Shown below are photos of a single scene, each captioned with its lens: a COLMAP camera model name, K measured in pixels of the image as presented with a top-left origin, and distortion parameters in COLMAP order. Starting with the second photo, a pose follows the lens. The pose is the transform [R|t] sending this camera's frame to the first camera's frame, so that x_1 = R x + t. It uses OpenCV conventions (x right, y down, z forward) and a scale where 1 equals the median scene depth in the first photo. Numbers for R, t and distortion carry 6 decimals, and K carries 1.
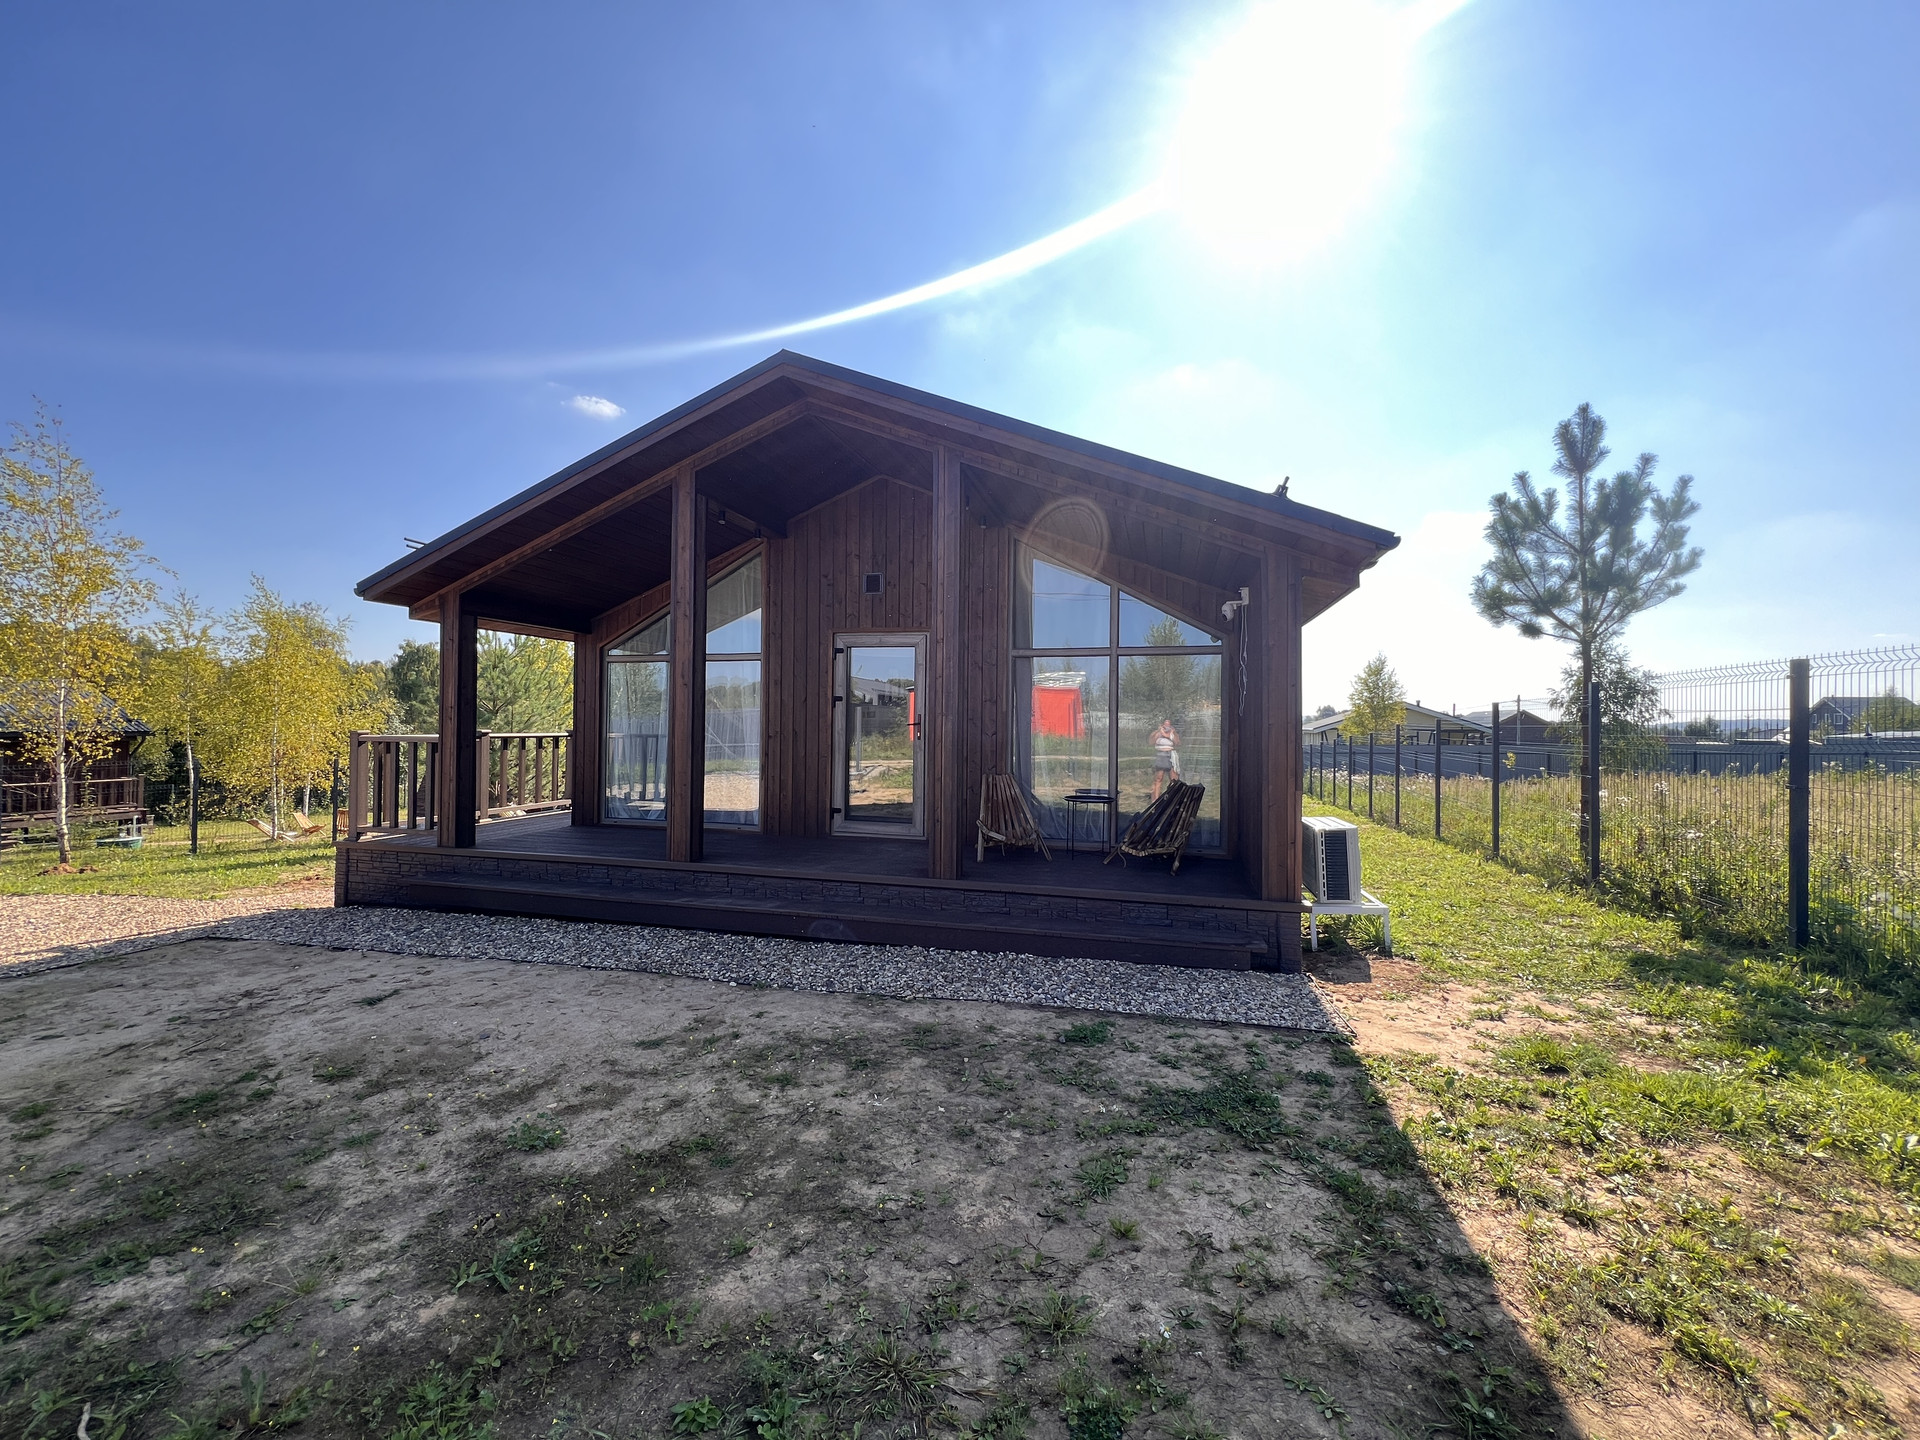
lens RADIAL K [[765.7, 0, 963.4], [0, 765.7, 714.3], [0, 0, 1]] dist [-0.001236, 0.000542]
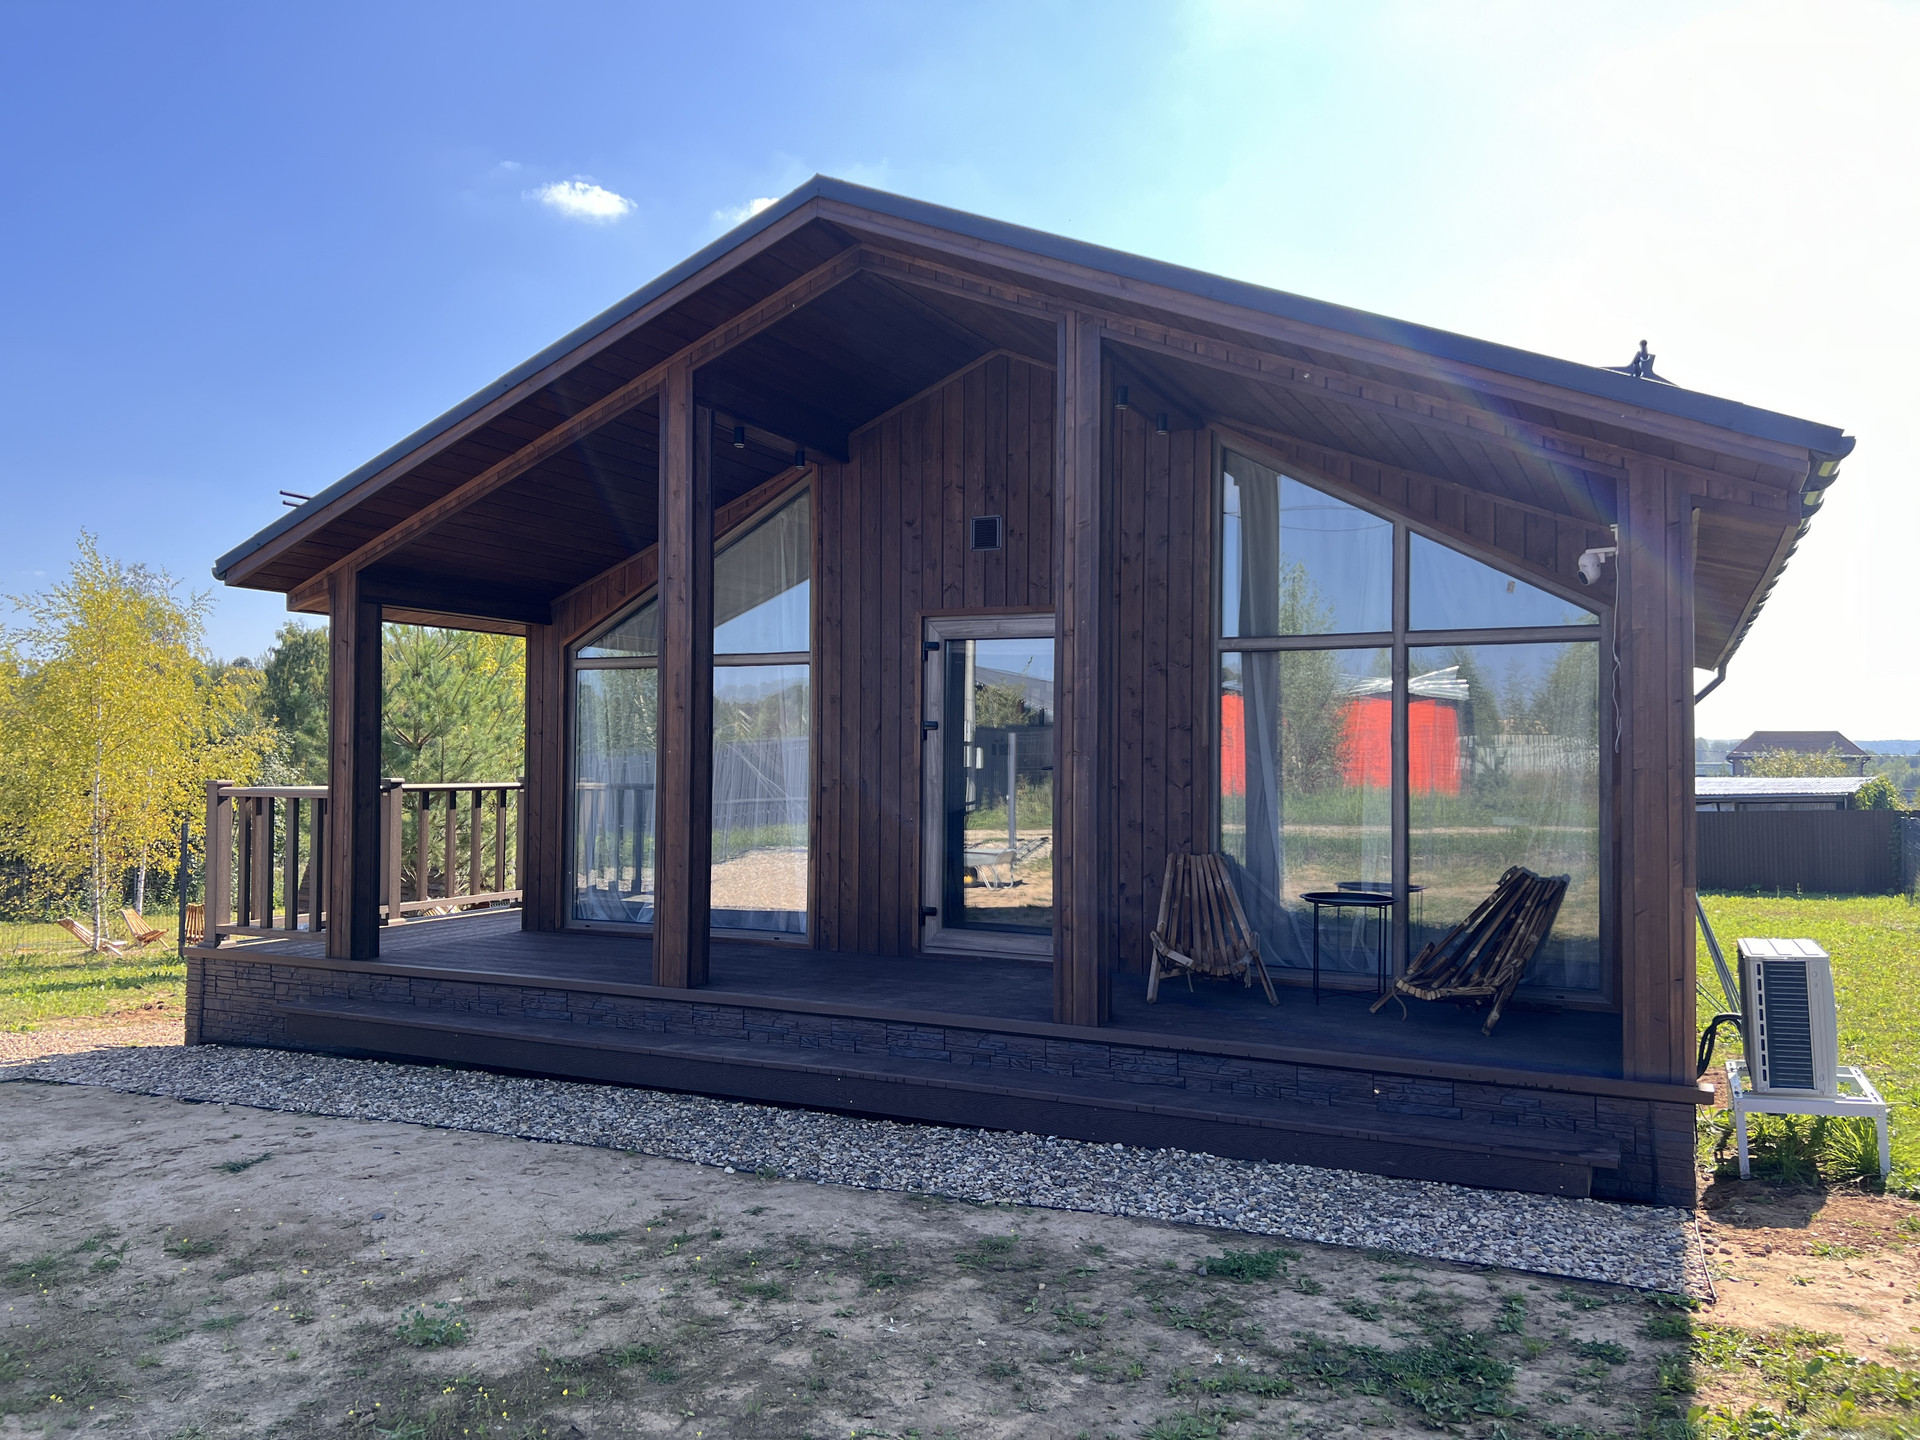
lens RADIAL K [[1444.5, 0, 968.7], [0, 1444.5, 725.4], [0, 0, 1]] dist [0.053505, -0.058373]
pose [[0.981574, -0.007622, -0.190931, 0.108970], [0.005224, 0.999901, -0.013059, -0.007504], [0.191012, 0.011821, 0.981516, -0.142884]]
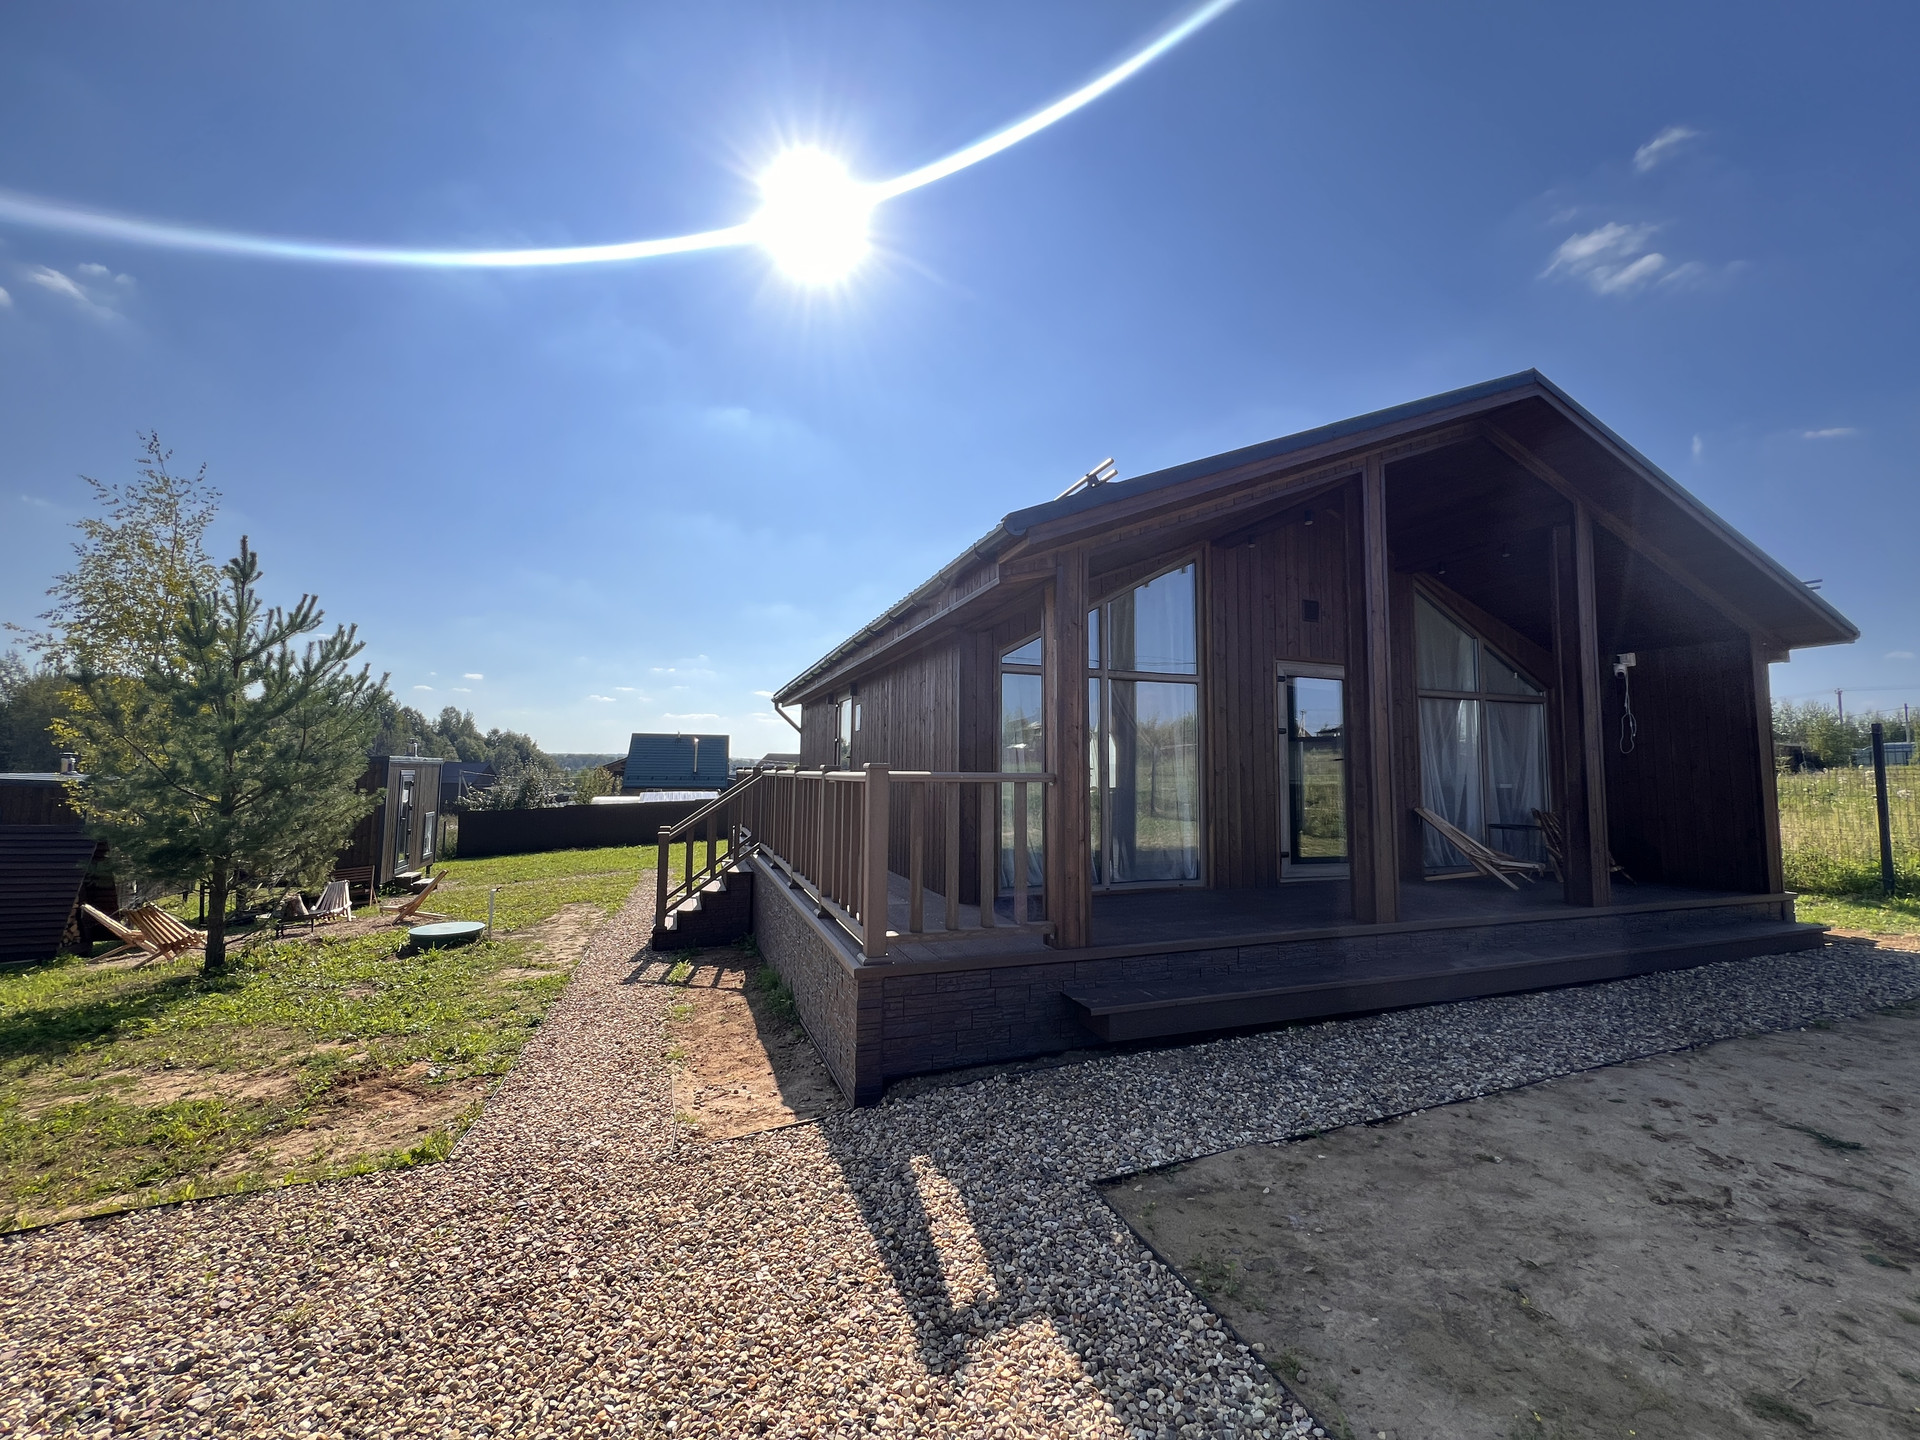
lens RADIAL K [[765.7, 0, 959.0], [0, 765.7, 708.2], [0, 0, 1]] dist [-0.001236, 0.000542]
pose [[0.821574, 0.043836, 0.568414, -1.329252], [-0.005067, 0.997562, -0.069608, 0.023809], [-0.570079, 0.054308, 0.819793, 0.624853]]
